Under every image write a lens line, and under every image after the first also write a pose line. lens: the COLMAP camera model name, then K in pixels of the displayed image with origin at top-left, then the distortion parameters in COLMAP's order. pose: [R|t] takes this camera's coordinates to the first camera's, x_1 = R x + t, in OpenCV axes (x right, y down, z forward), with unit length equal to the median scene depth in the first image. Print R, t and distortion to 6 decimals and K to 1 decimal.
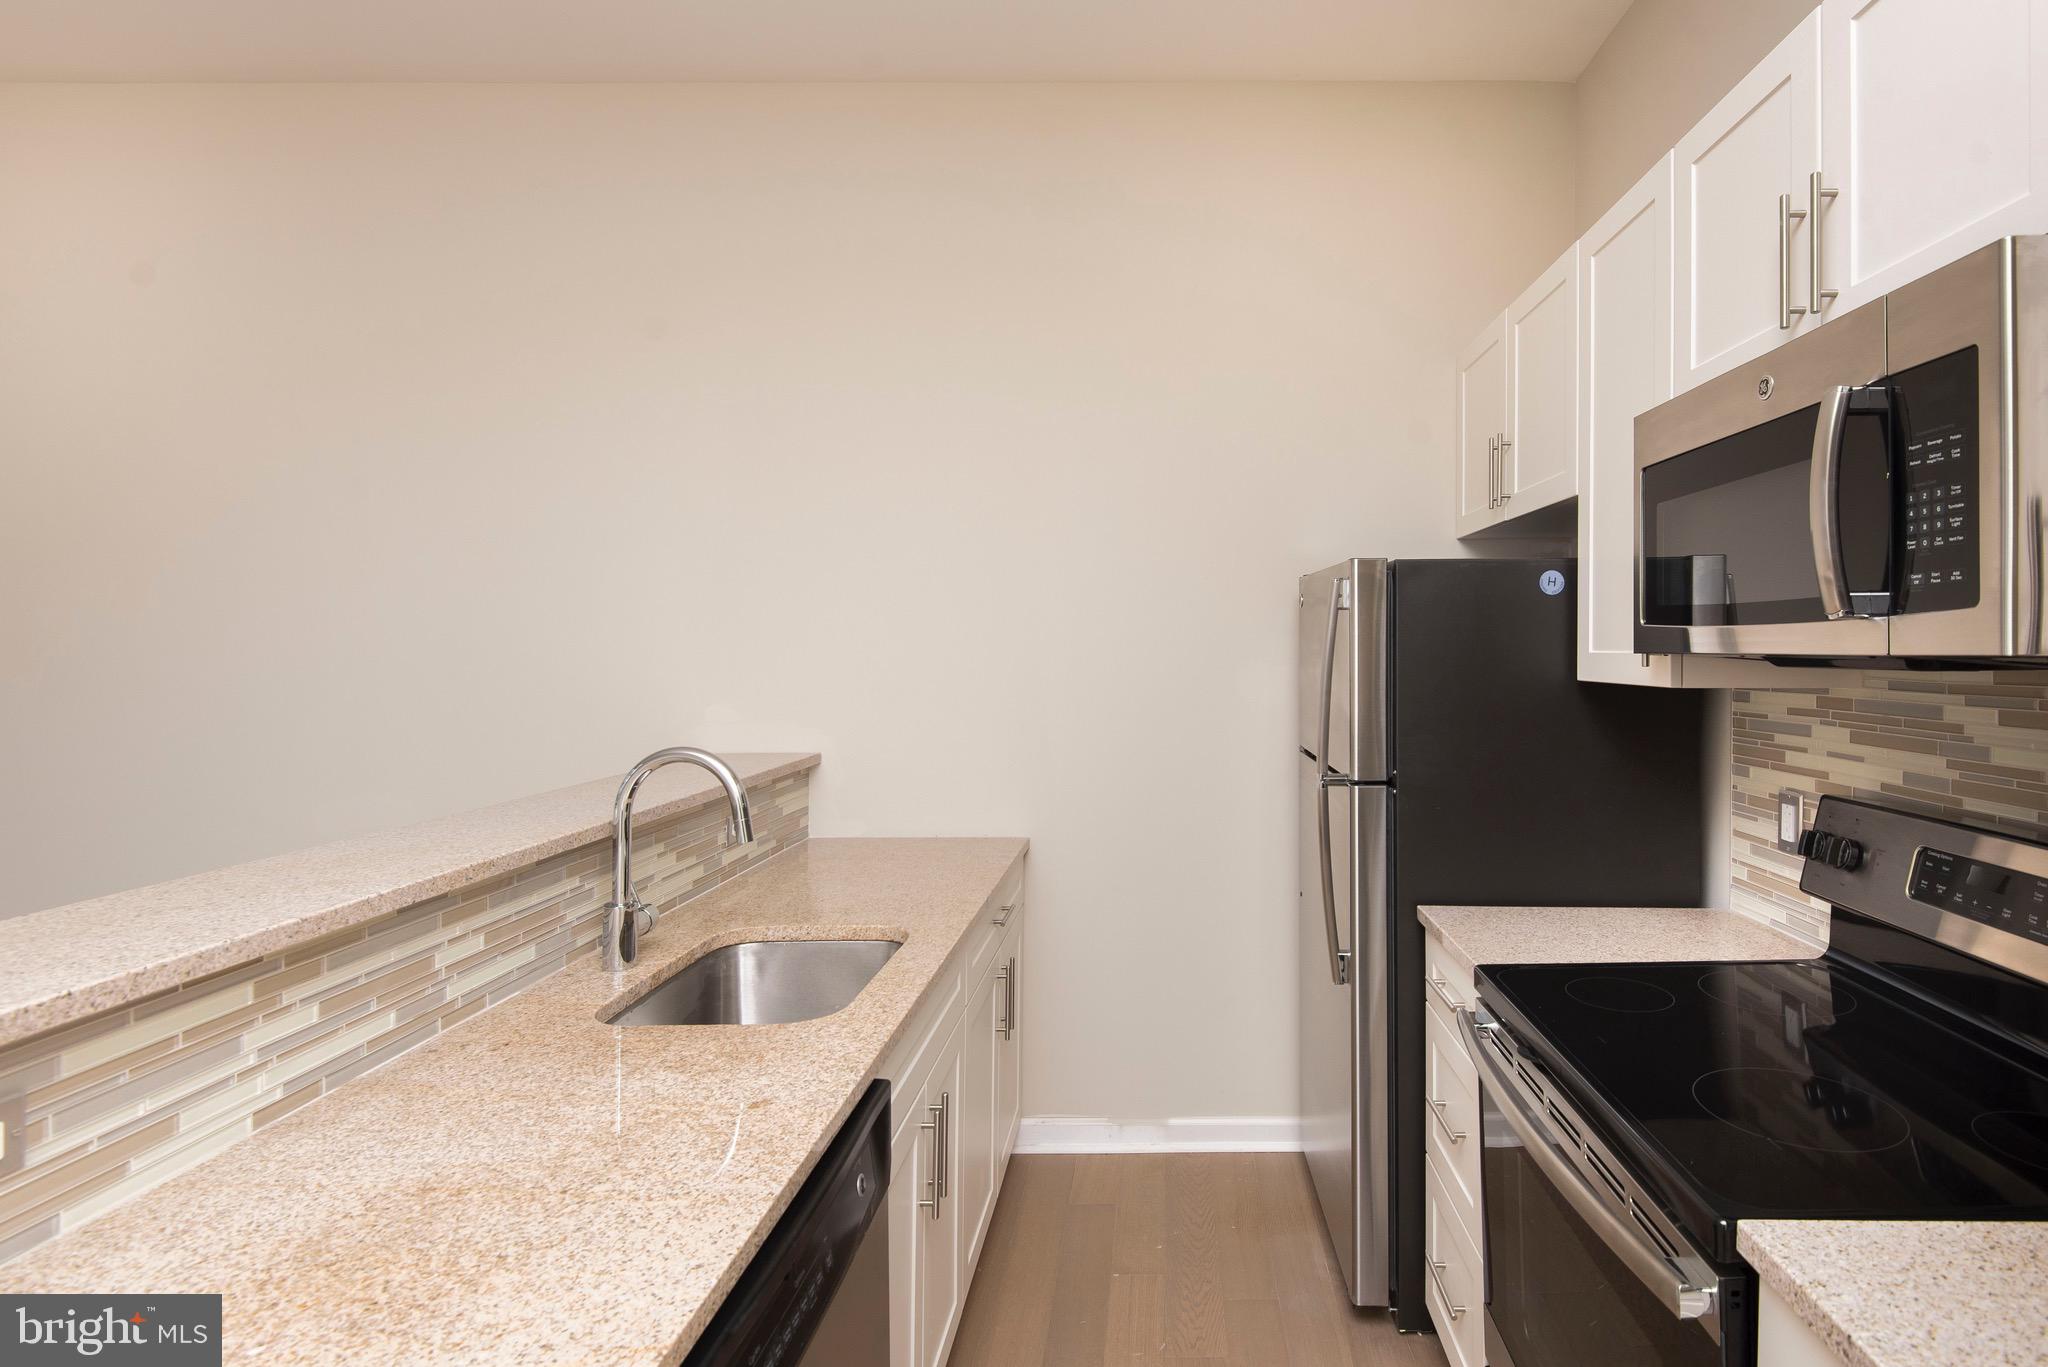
lens RADIAL K [[995.1, 0, 1137.8], [0, 995.1, 647.4], [0, 0, 1]] dist [0.002508, -0.012562]
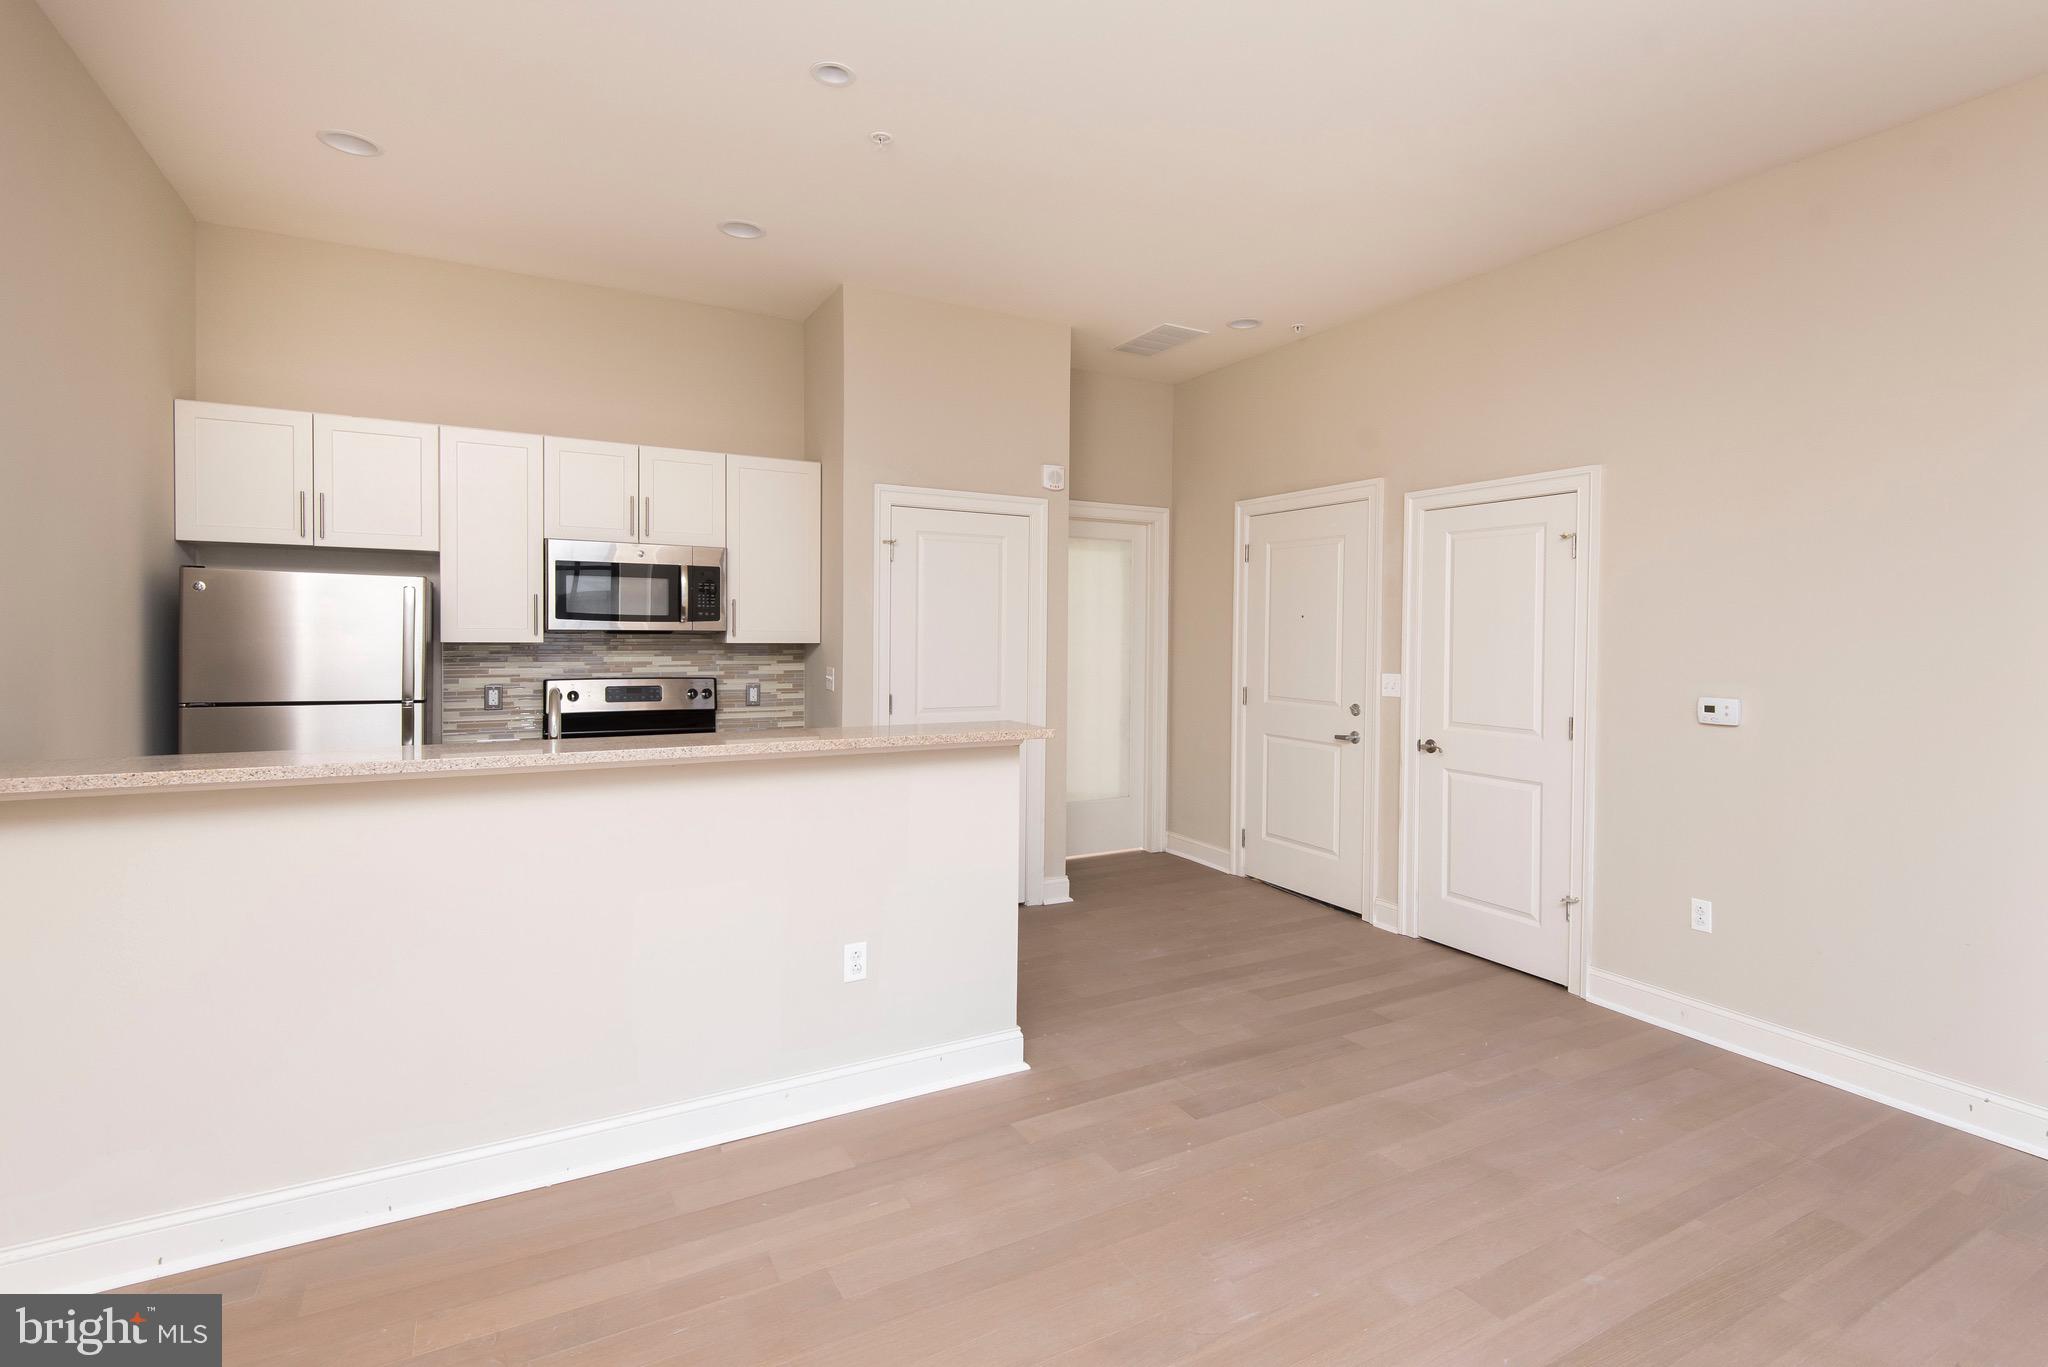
lens RADIAL K [[937.2, 0, 1025.9], [0, 937.2, 657.2], [0, 0, 1]] dist [0.001168, -0.010601]
pose [[-0.508368, -0.032866, 0.860513, -2.431270], [-0.014204, 0.999456, 0.029781, -0.012923], [-0.861023, 0.002917, -0.508558, 1.269846]]
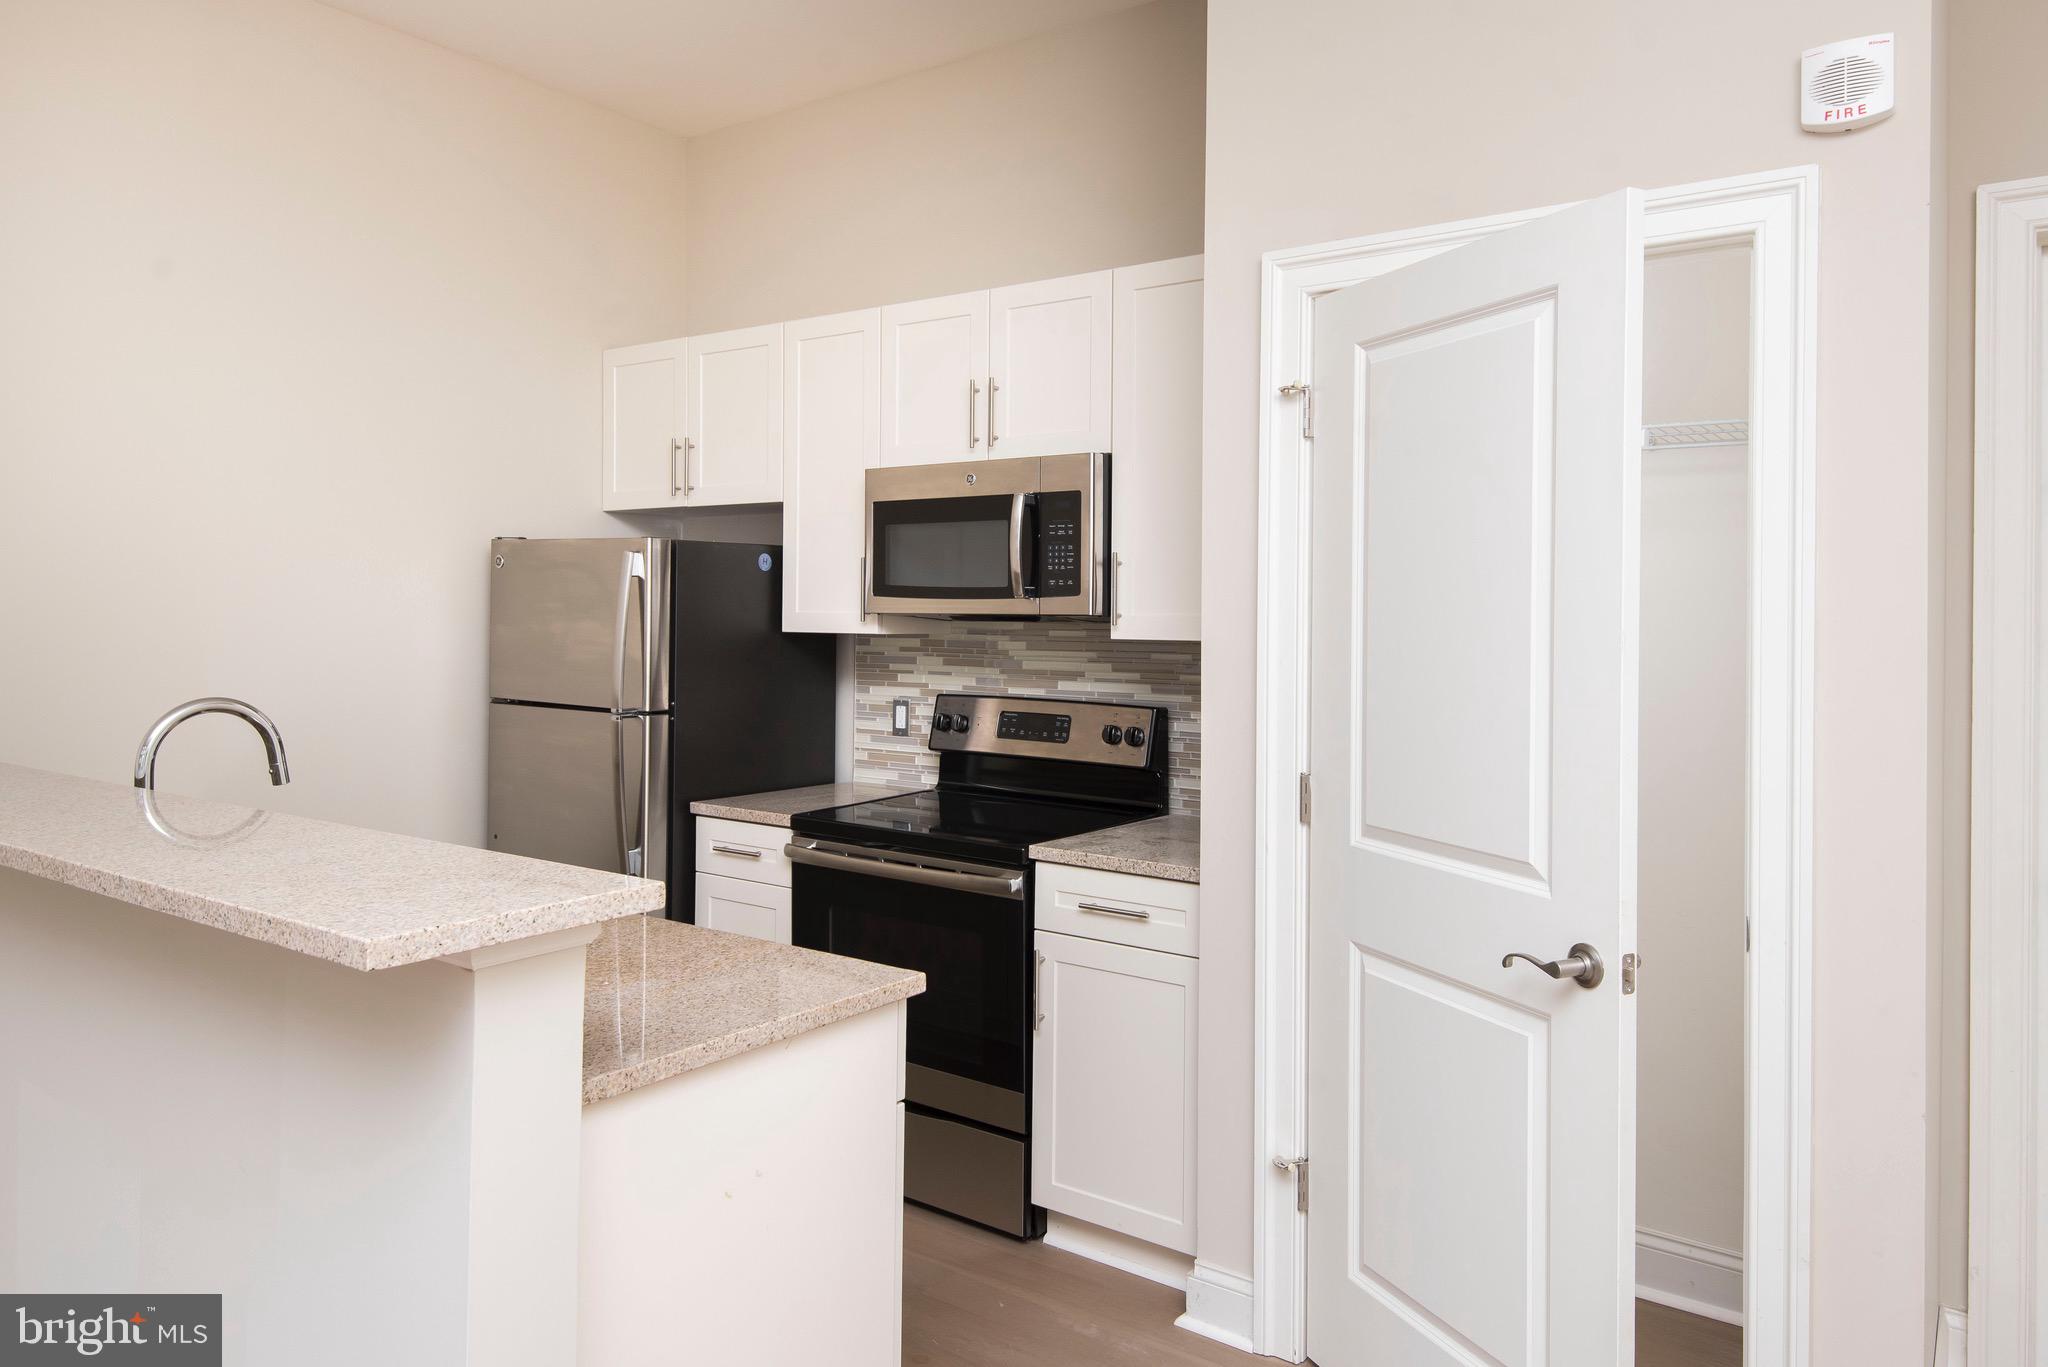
lens RADIAL K [[1327.7, 0, 1024.5], [0, 1327.7, 619.7], [0, 0, 1]] dist [-0.000378, 0.000598]
pose [[0.578057, 0.001975, 0.815994, -1.228211], [-0.010881, 0.999927, 0.005288, 0.002791], [-0.815924, -0.011936, 0.578036, -0.518099]]
